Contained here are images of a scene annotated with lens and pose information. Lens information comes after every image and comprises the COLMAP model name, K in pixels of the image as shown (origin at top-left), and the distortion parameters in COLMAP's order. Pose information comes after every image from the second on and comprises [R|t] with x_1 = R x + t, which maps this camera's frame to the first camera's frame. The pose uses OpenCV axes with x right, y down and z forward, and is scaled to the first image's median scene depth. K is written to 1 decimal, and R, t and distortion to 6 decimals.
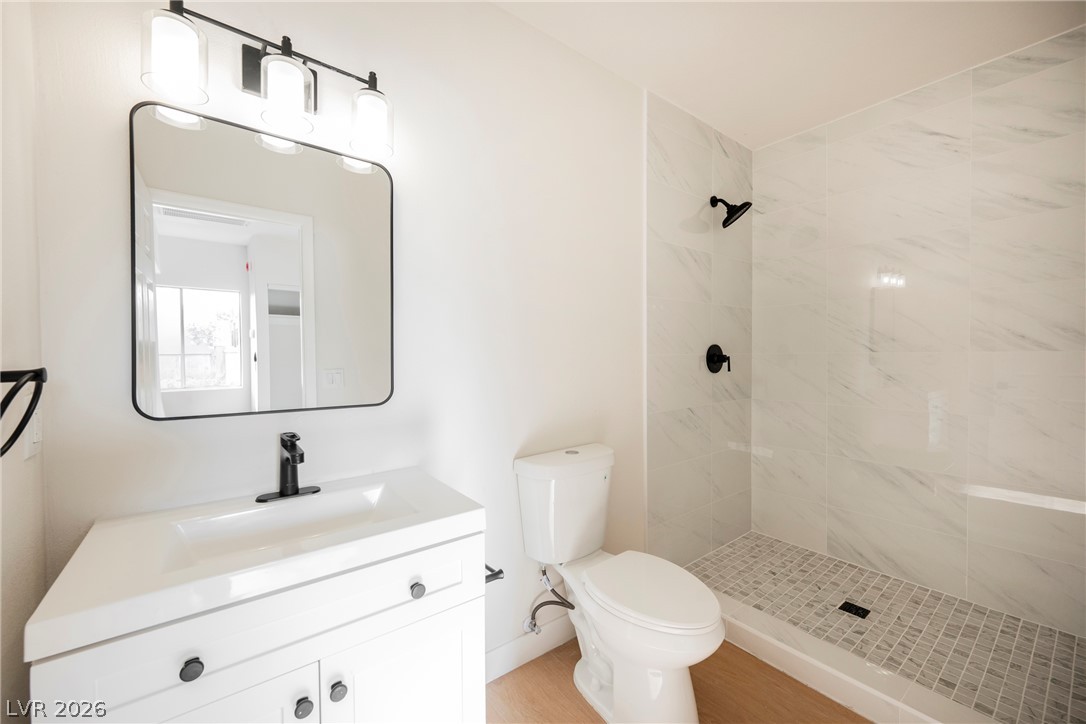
lens RADIAL K [[425.6, 0, 545.5], [0, 425.6, 362.8], [0, 0, 1]] dist [-0.001513, 0.000144]
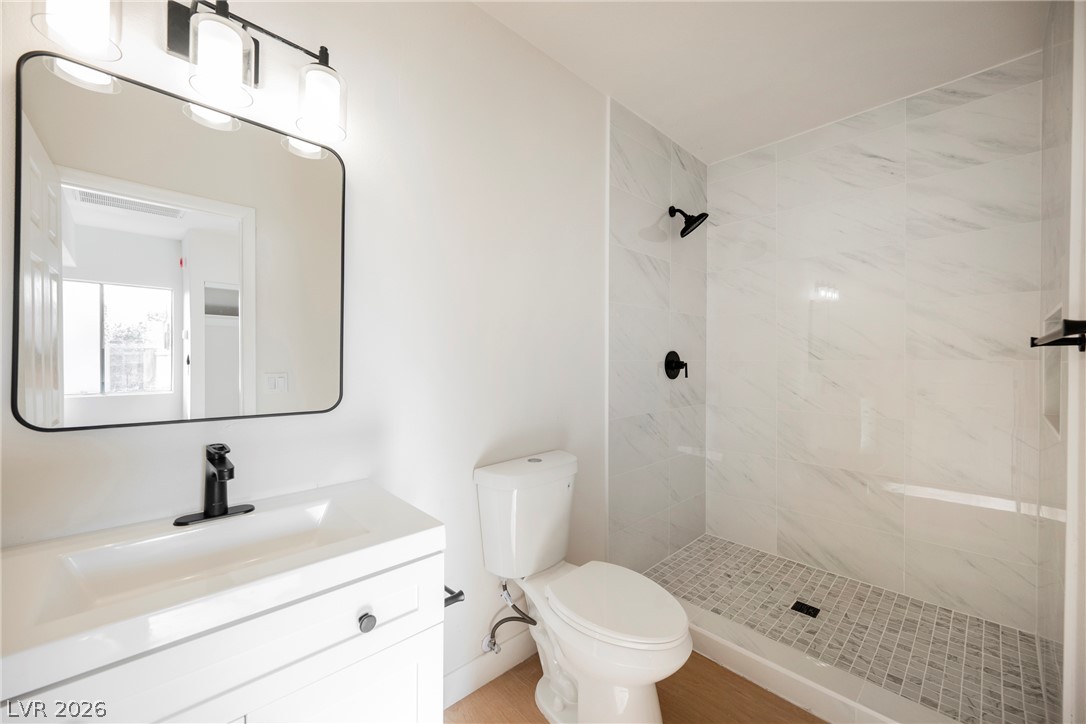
lens RADIAL K [[419.0, 0, 543.0], [0, 419.0, 362.0], [0, 0, 1]] dist [-0.000147, -0.000271]
pose [[0.994952, 0.008720, 0.099973, -0.015205], [-0.007056, 0.999831, -0.016993, 0.003439], [-0.100104, 0.016202, 0.994845, 0.046687]]
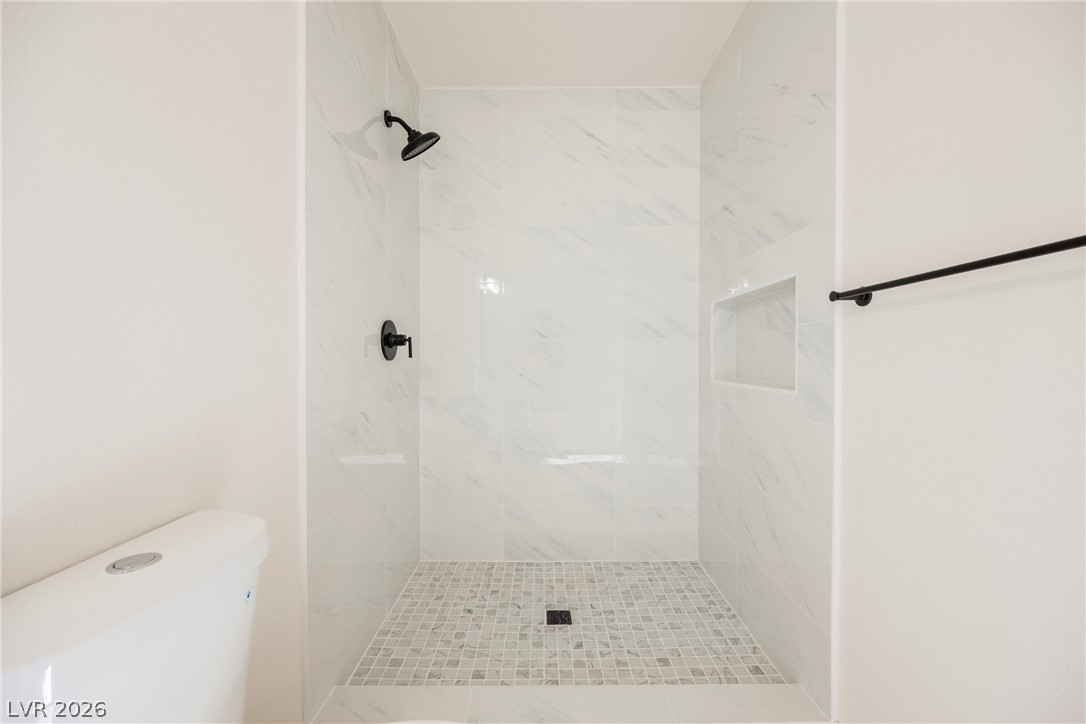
lens RADIAL K [[425.6, 0, 545.5], [0, 425.6, 362.8], [0, 0, 1]] dist [-0.001513, 0.000144]
pose [[0.610632, 0.001350, 0.791913, -0.007031], [0.013044, 0.999846, -0.011763, 0.055020], [-0.791807, 0.017513, 0.610520, 0.501714]]
